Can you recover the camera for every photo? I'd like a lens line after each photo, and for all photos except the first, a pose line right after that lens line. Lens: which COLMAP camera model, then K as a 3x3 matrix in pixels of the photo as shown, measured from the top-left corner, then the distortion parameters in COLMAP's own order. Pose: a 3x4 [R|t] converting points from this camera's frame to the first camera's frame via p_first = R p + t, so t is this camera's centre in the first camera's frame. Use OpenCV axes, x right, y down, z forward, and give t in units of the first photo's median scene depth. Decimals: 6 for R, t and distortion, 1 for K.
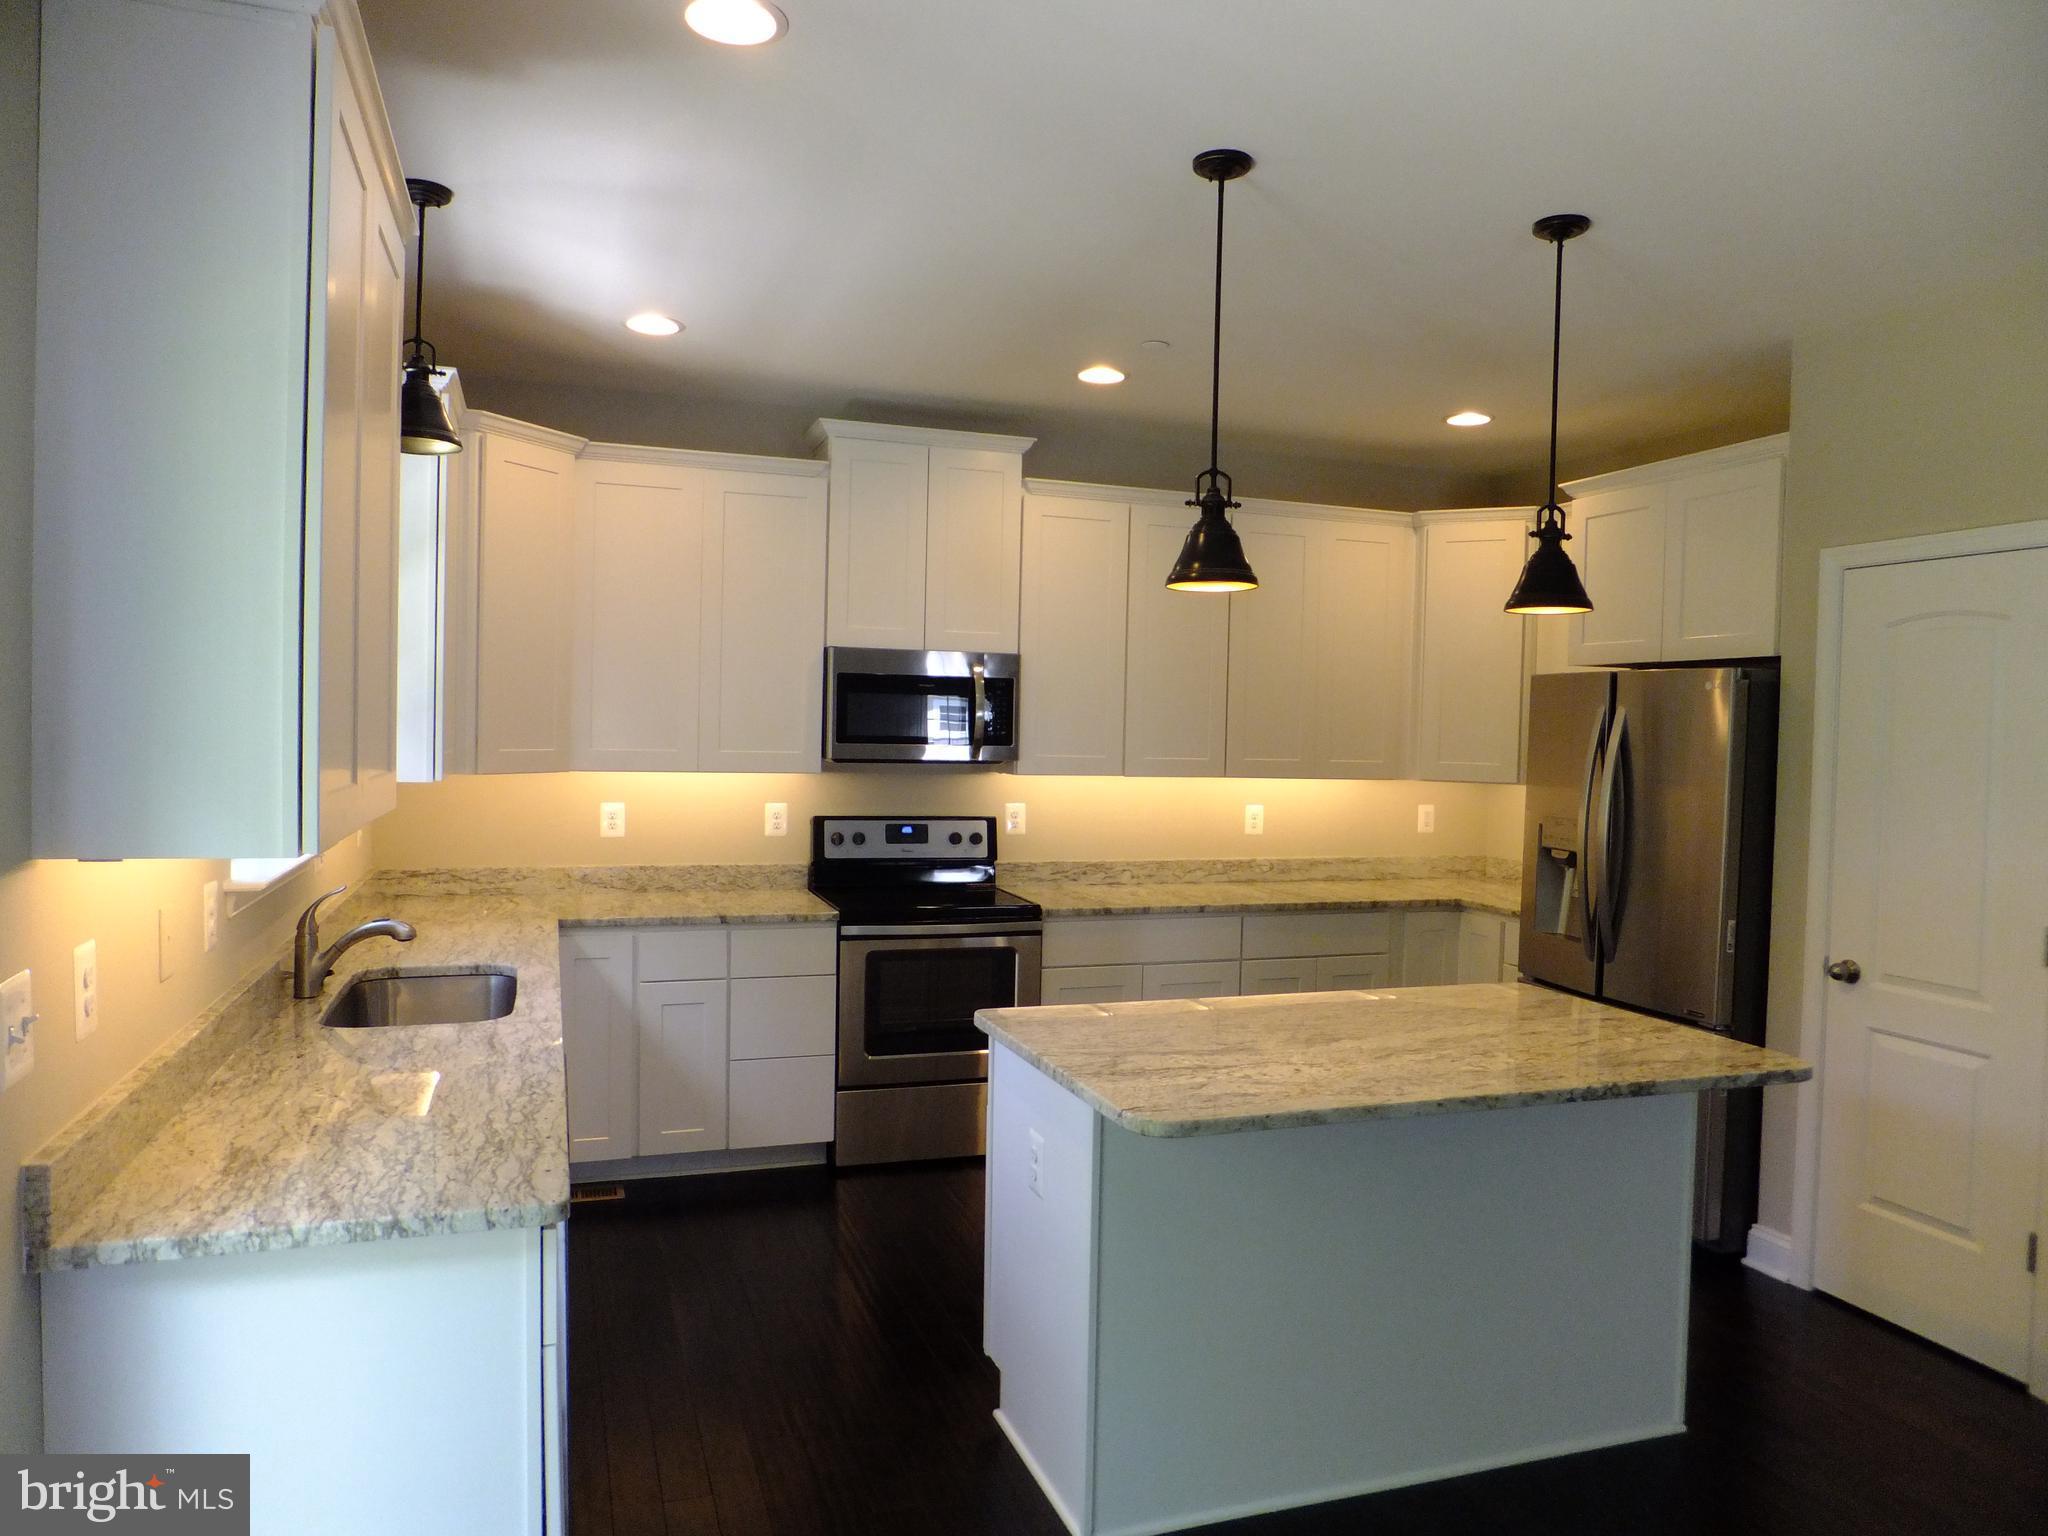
lens RADIAL K [[1365.1, 0, 1015.0], [0, 1365.1, 777.2], [0, 0, 1]] dist [-0.006838, 0.006836]
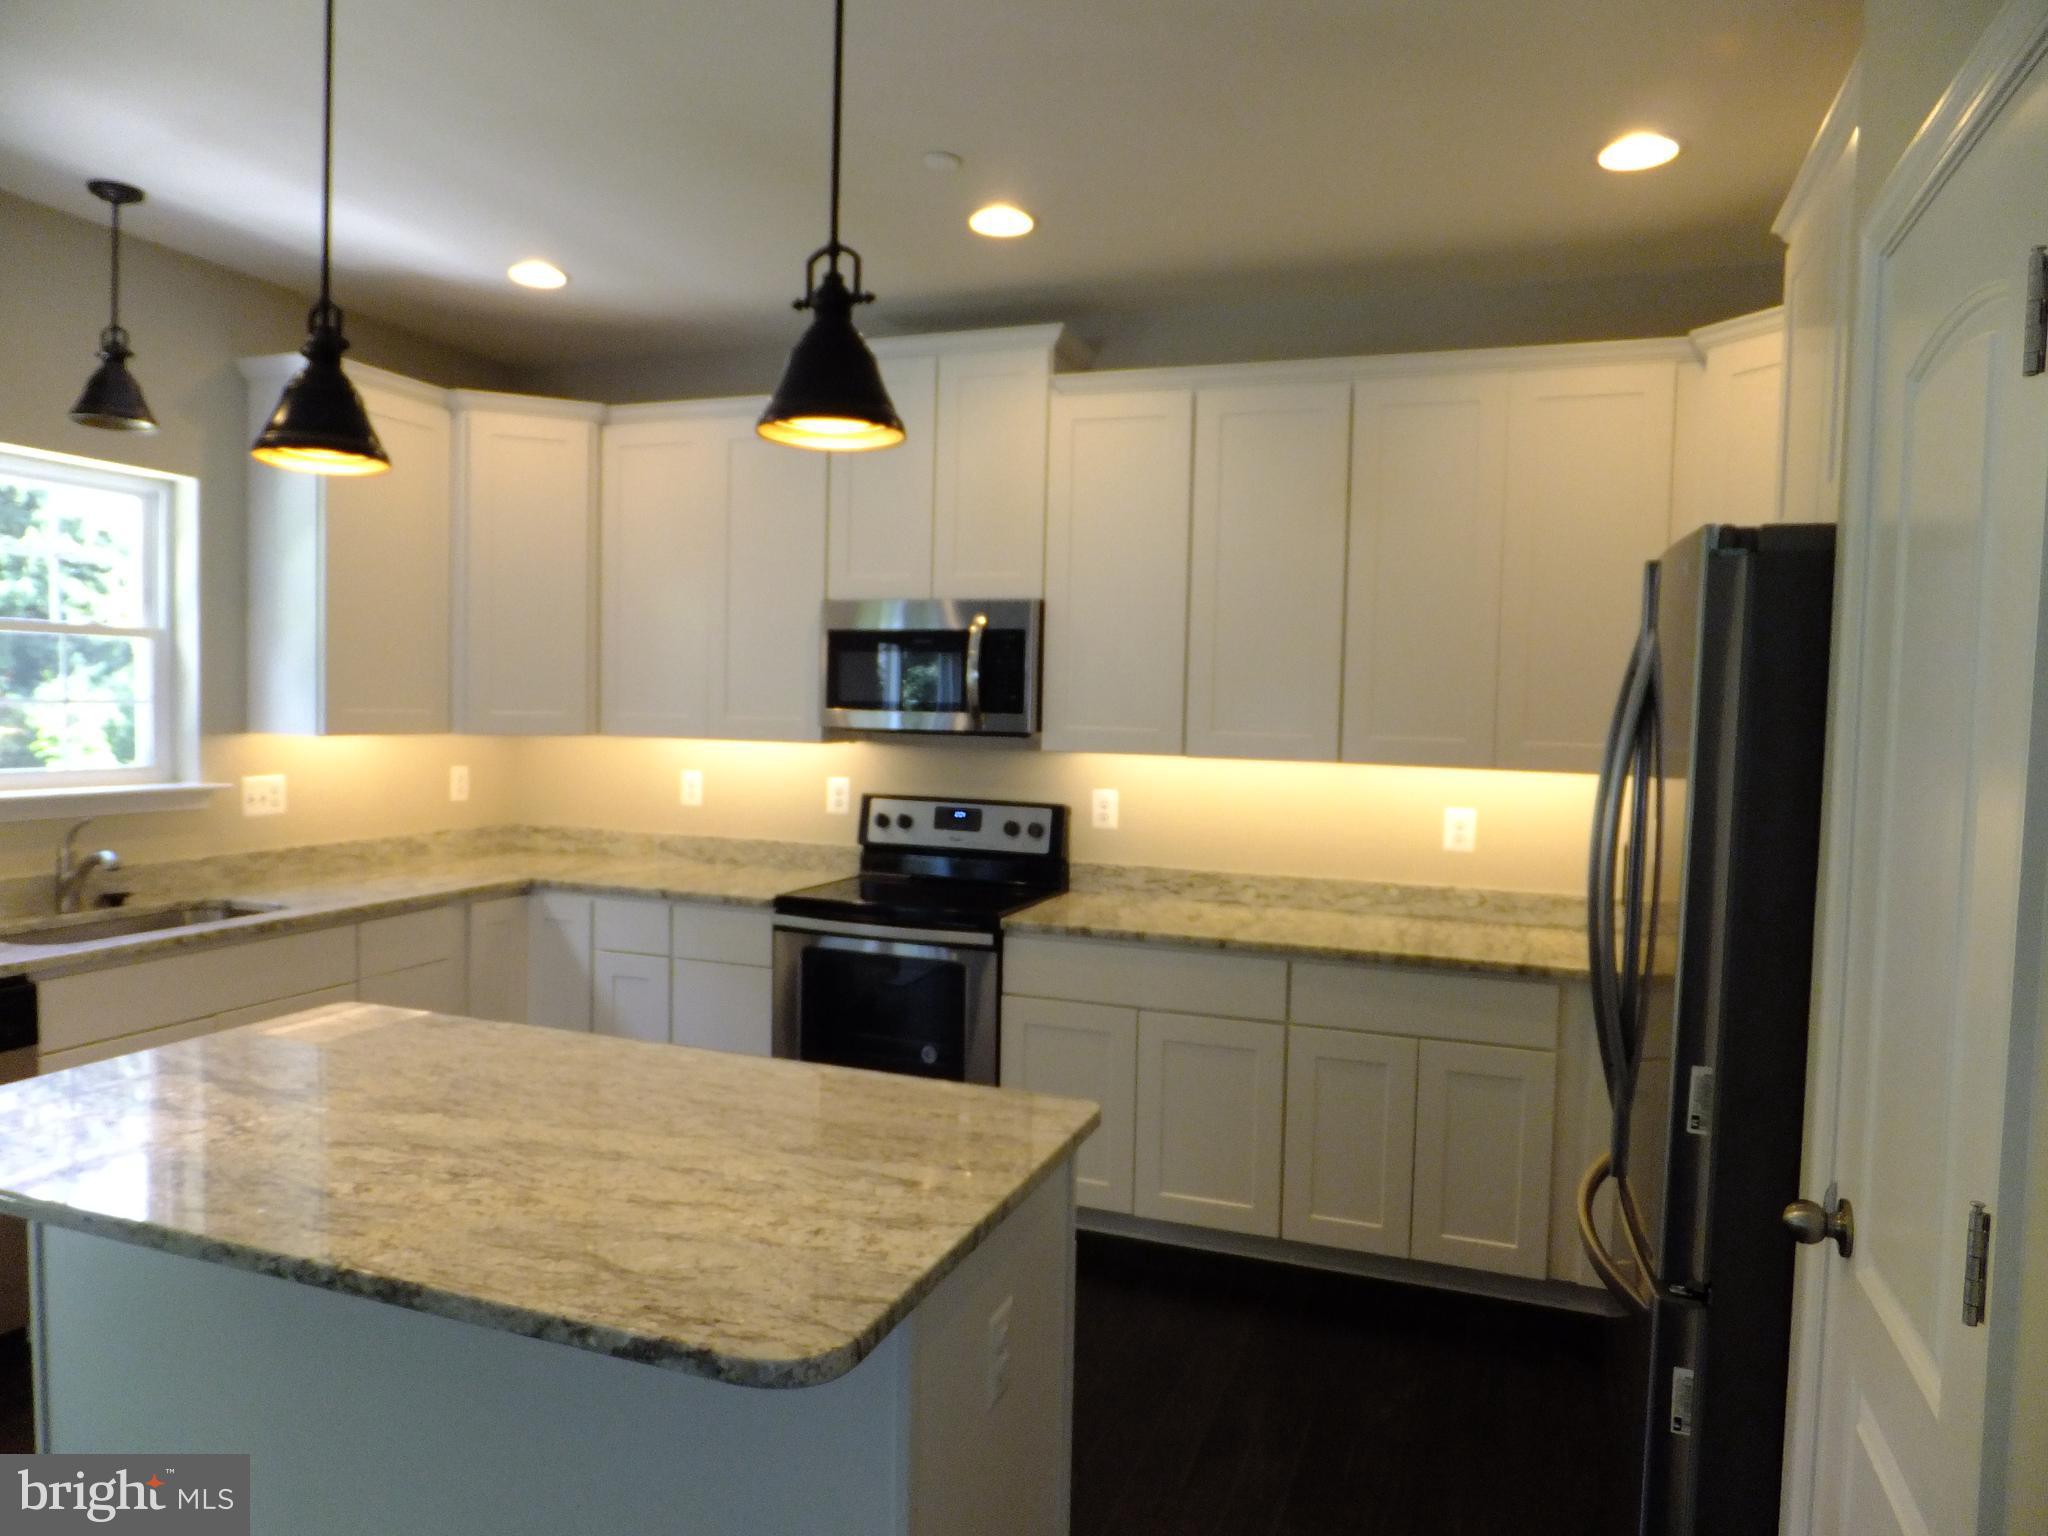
lens RADIAL K [[1365.1, 0, 1019.0], [0, 1365.1, 756.2], [0, 0, 1]] dist [-0.006838, 0.006836]
pose [[0.762121, 0.019005, -0.647155, 0.503325], [-0.032368, 0.999438, -0.008768, 0.008661], [0.646625, 0.027630, 0.762308, 0.381852]]
